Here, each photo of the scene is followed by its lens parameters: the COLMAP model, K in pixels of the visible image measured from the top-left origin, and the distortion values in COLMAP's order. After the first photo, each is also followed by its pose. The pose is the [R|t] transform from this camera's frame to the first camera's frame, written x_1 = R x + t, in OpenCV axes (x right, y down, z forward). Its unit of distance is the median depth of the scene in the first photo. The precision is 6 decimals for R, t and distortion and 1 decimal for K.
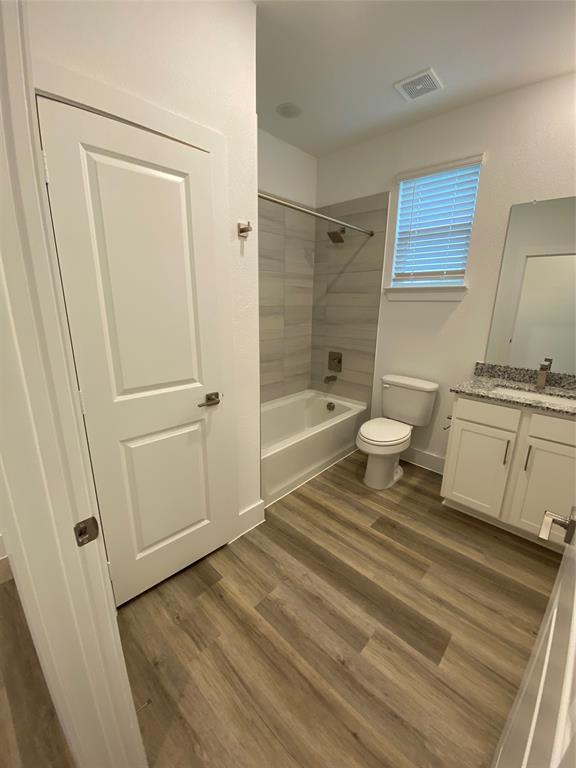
lens RADIAL K [[310.2, 0, 289.9], [0, 310.2, 381.7], [0, 0, 1]] dist [0.023500, -0.021150]
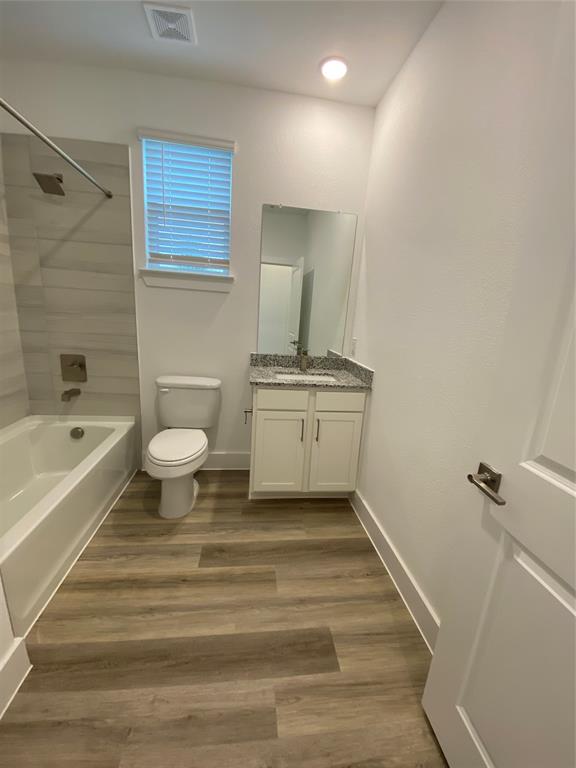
lens RADIAL K [[310.2, 0, 289.9], [0, 310.2, 381.7], [0, 0, 1]] dist [0.023500, -0.021150]
pose [[0.631912, -0.141594, 0.761996, -0.122937], [0.139068, 0.987928, 0.068249, -0.021875], [-0.762461, 0.062842, 0.643975, 0.258070]]
